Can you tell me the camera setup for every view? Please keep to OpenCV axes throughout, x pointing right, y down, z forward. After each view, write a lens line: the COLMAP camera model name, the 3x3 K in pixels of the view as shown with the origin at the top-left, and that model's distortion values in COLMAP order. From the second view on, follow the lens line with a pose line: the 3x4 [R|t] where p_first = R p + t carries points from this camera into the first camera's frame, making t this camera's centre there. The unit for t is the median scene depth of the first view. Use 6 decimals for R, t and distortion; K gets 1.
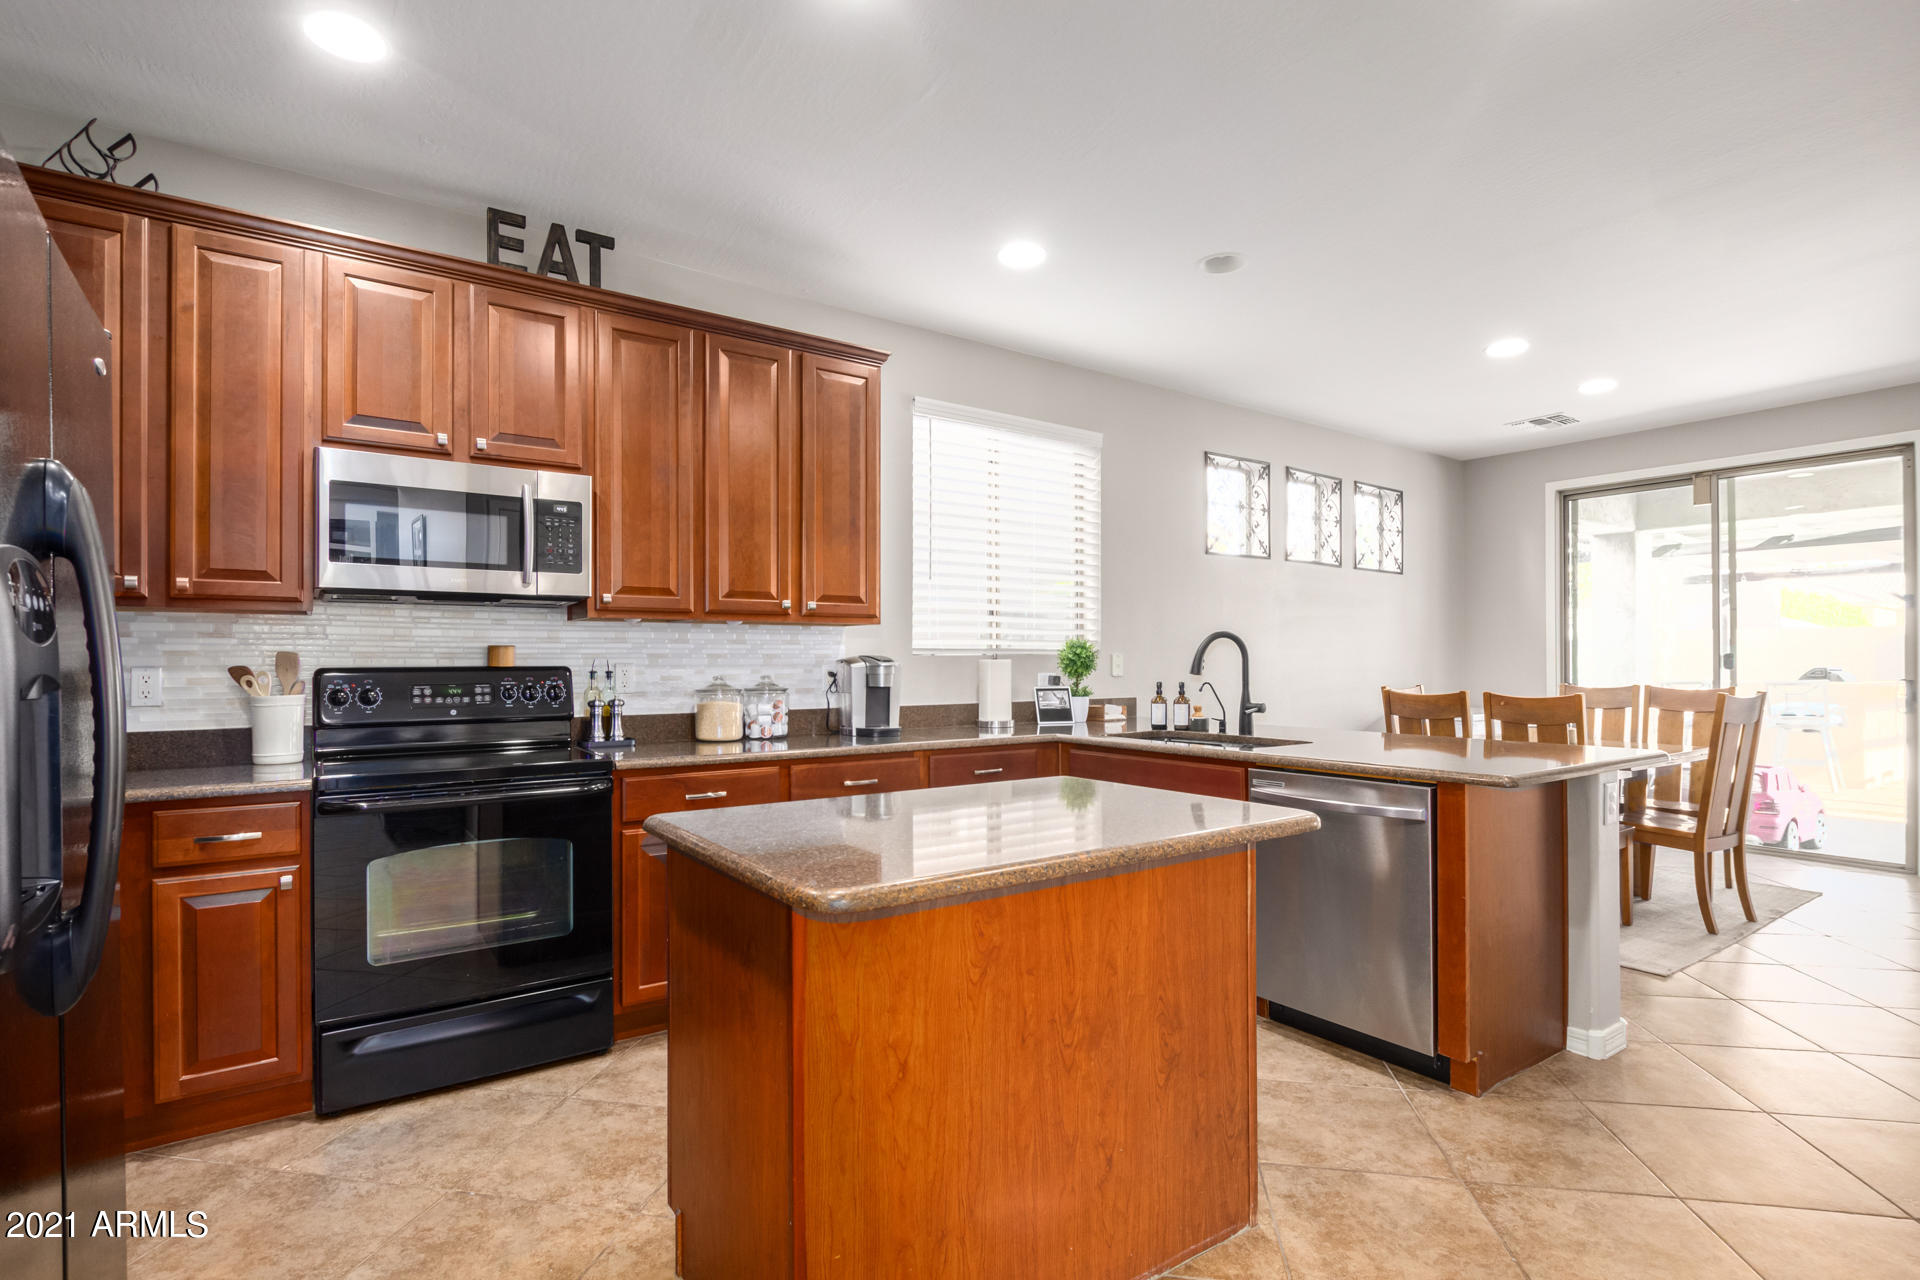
lens RADIAL K [[893.4, 0, 952.6], [0, 893.4, 660.7], [0, 0, 1]] dist [-0.027607, -0.000200]
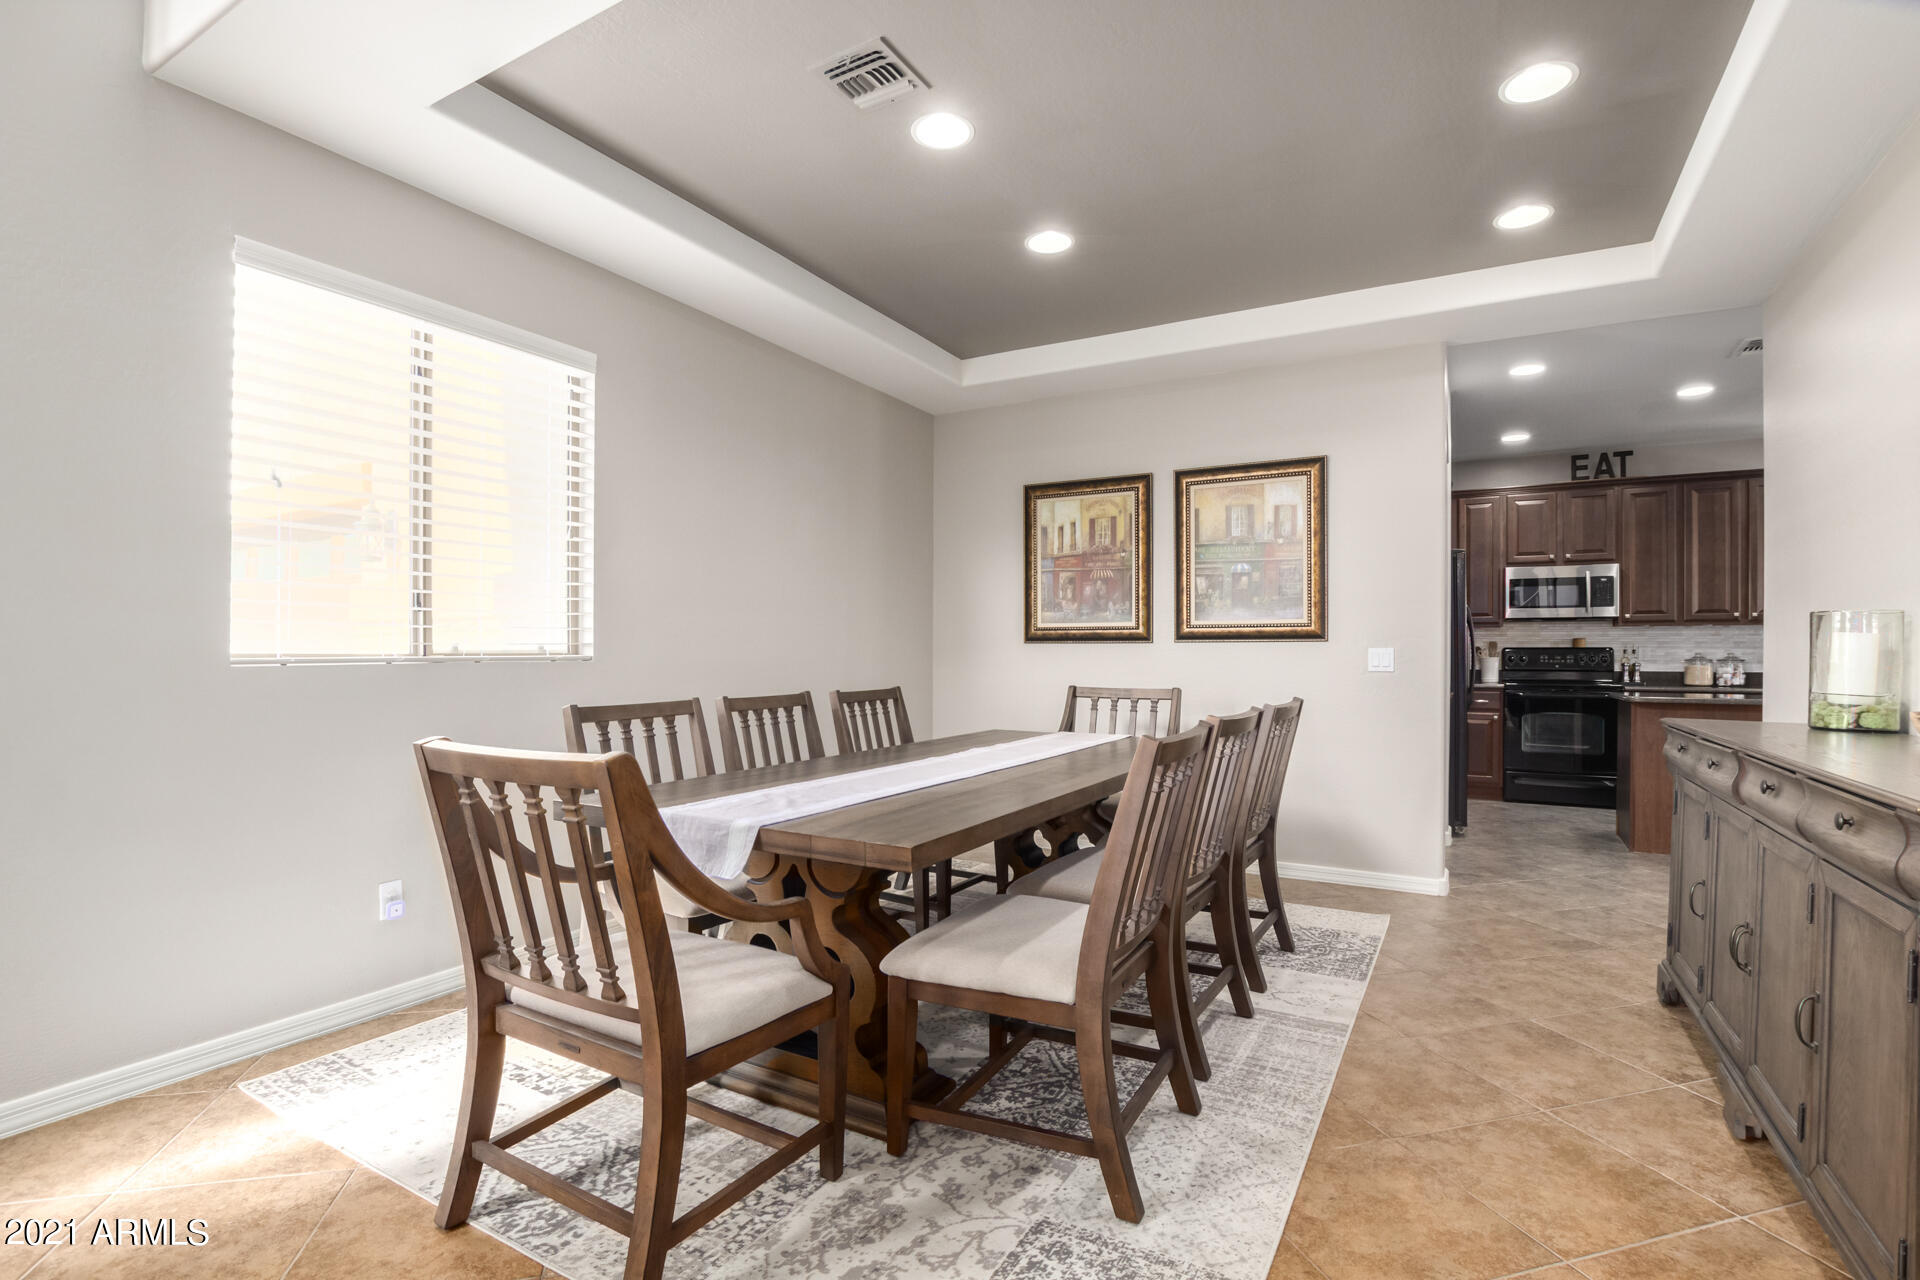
lens RADIAL K [[893.4, 0, 952.6], [0, 893.4, 660.7], [0, 0, 1]] dist [-0.027607, -0.000200]
pose [[0.418044, 0.005278, -0.908411, 0.888872], [-0.006806, 0.999973, 0.002678, 0.045522], [0.908401, 0.005063, 0.418069, -1.434823]]
